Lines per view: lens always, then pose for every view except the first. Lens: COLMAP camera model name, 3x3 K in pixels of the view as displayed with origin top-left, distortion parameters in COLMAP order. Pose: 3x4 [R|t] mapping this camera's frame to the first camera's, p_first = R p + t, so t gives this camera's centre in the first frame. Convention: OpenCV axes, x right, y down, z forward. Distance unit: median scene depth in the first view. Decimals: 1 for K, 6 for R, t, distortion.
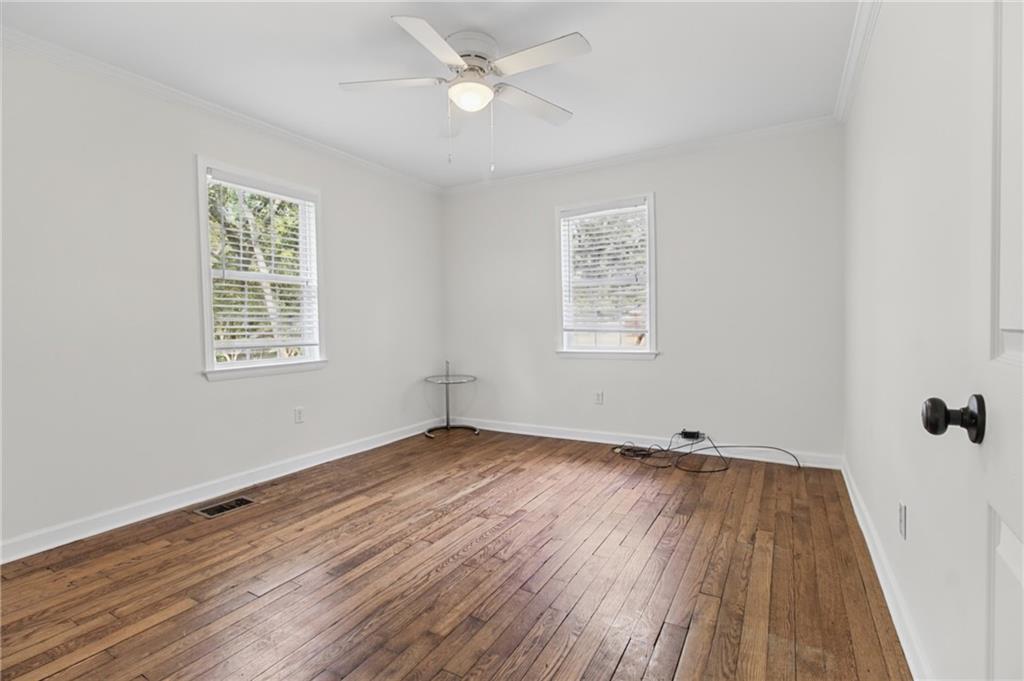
lens RADIAL K [[477.5, 0, 517.3], [0, 477.5, 338.1], [0, 0, 1]] dist [-0.000055, 0.000914]
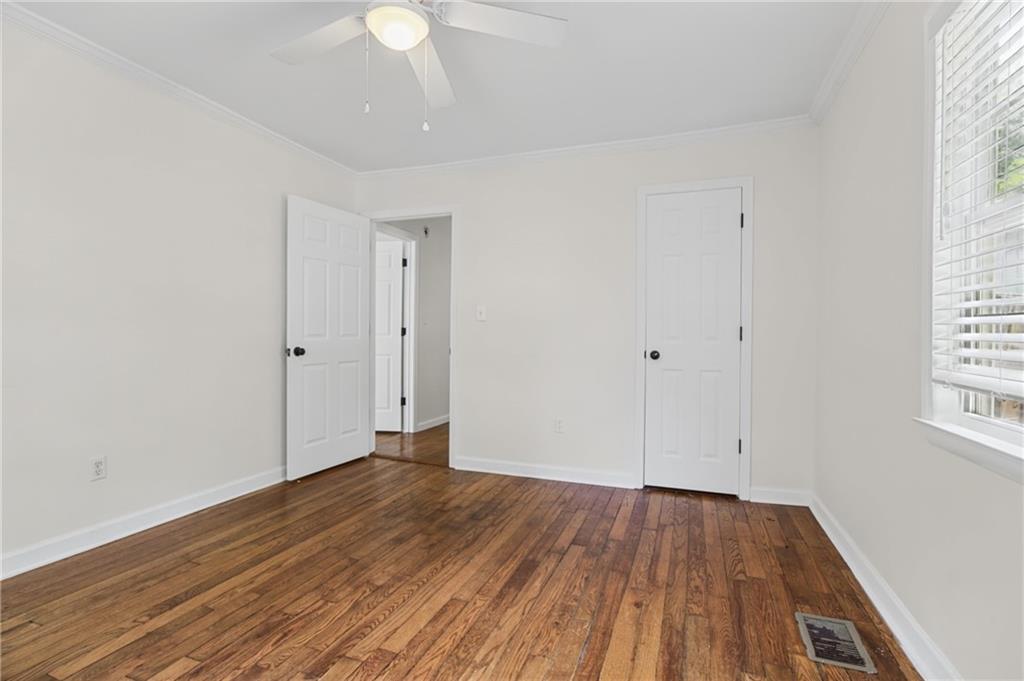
lens RADIAL K [[477.5, 0, 517.3], [0, 477.5, 338.1], [0, 0, 1]] dist [-0.000055, 0.000914]
pose [[-0.986246, 0.009832, -0.164989, -0.159463], [0.002996, 0.999128, 0.041634, -0.055319], [0.165254, 0.040567, -0.985416, 1.847646]]
